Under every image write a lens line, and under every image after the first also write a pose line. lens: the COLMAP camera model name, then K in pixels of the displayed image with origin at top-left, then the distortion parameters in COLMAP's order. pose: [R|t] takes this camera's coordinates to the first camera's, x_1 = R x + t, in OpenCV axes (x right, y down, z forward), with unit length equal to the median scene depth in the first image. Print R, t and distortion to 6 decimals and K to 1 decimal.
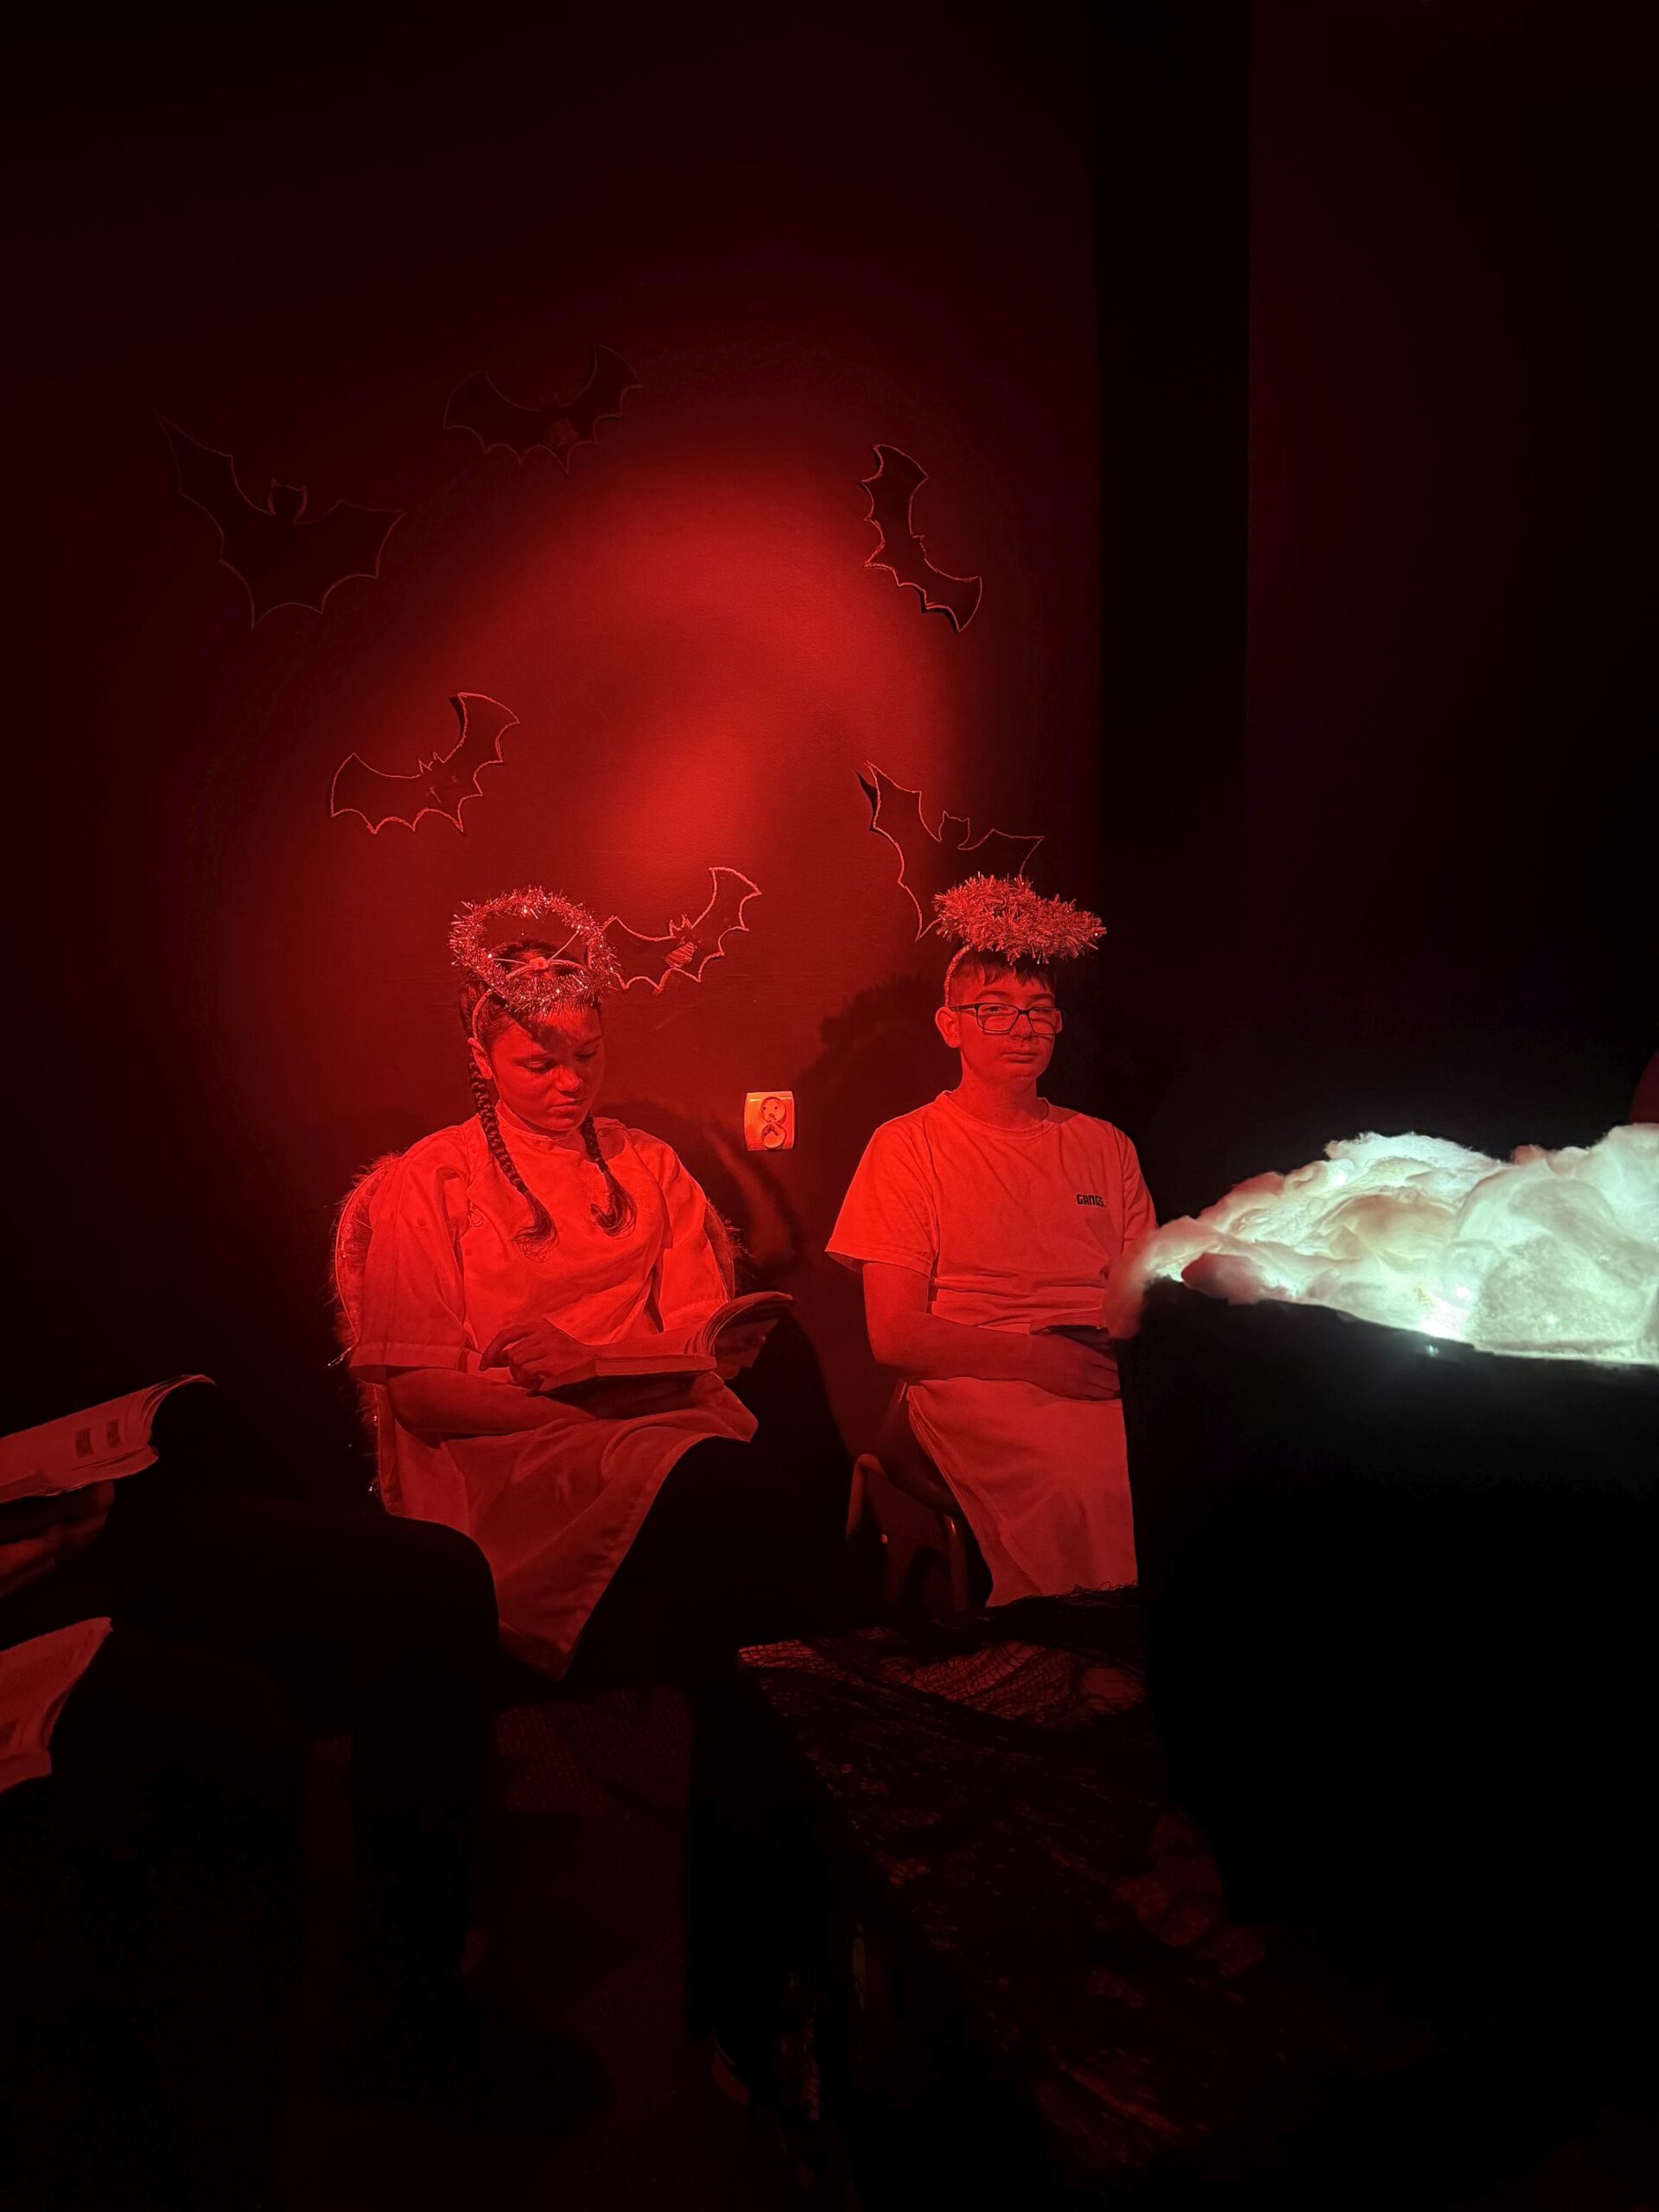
lens RADIAL K [[1532.6, 0, 813.0], [0, 1532.6, 1120.3], [0, 0, 1]] dist [0.147940, -0.275227]
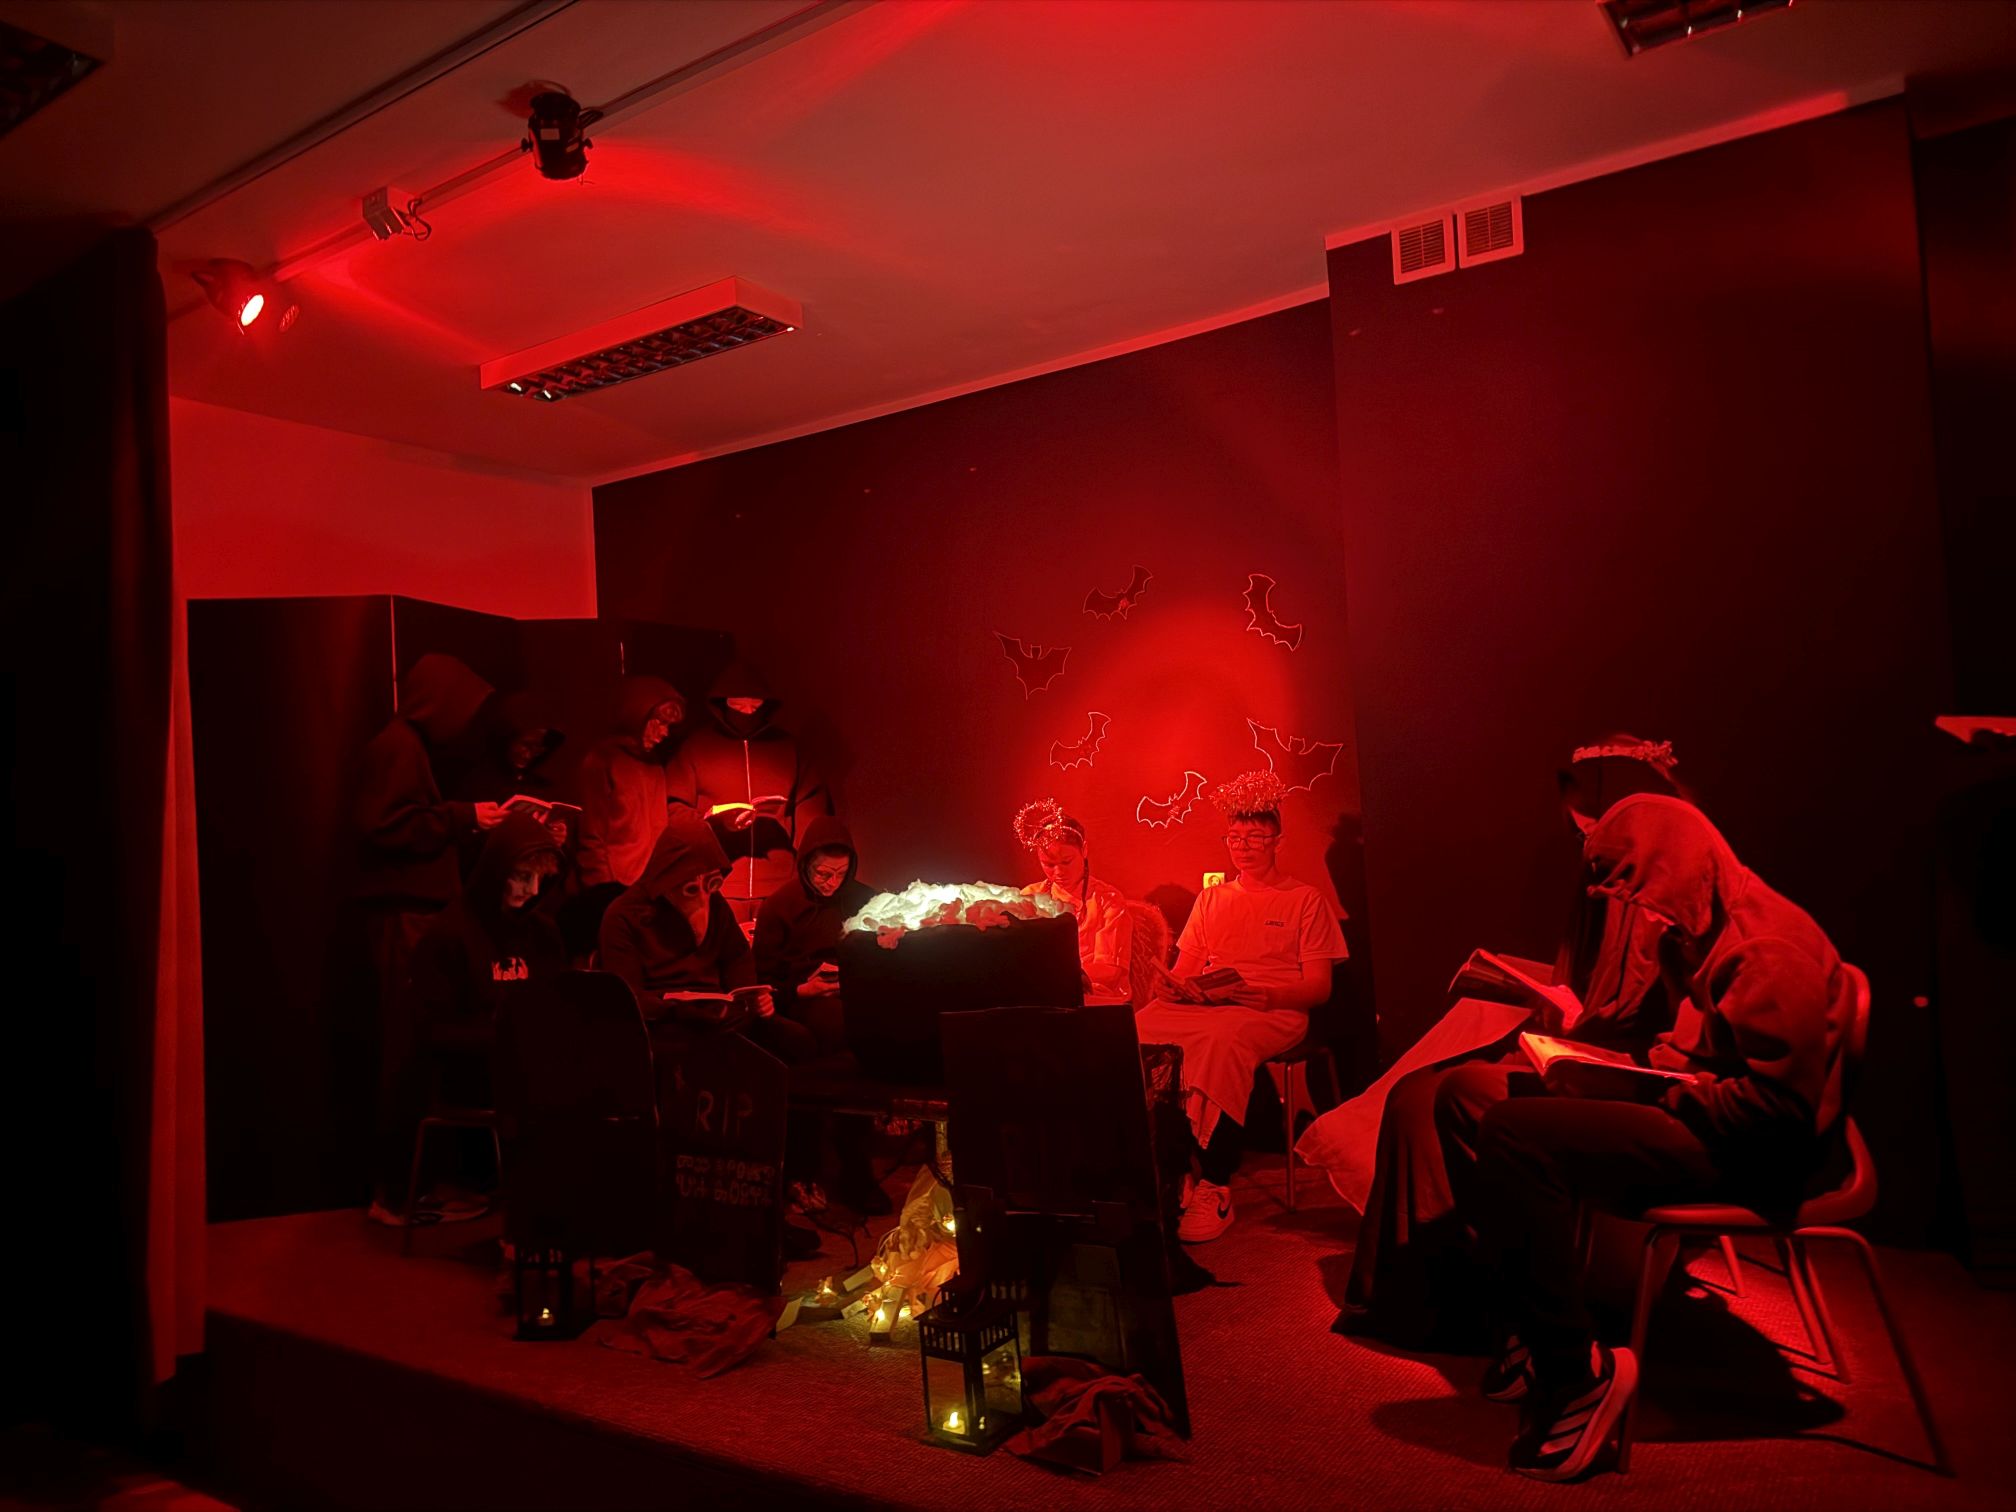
lens RADIAL K [[1396.8, 0, 1008.0], [0, 1396.8, 756.0], [0, 0, 1]] dist [0.147940, -0.275227]
pose [[0.597650, -0.052798, -0.800017, 1.486864], [-0.022433, 0.996337, -0.082513, -0.014237], [0.801443, 0.067261, 0.594277, -0.443930]]
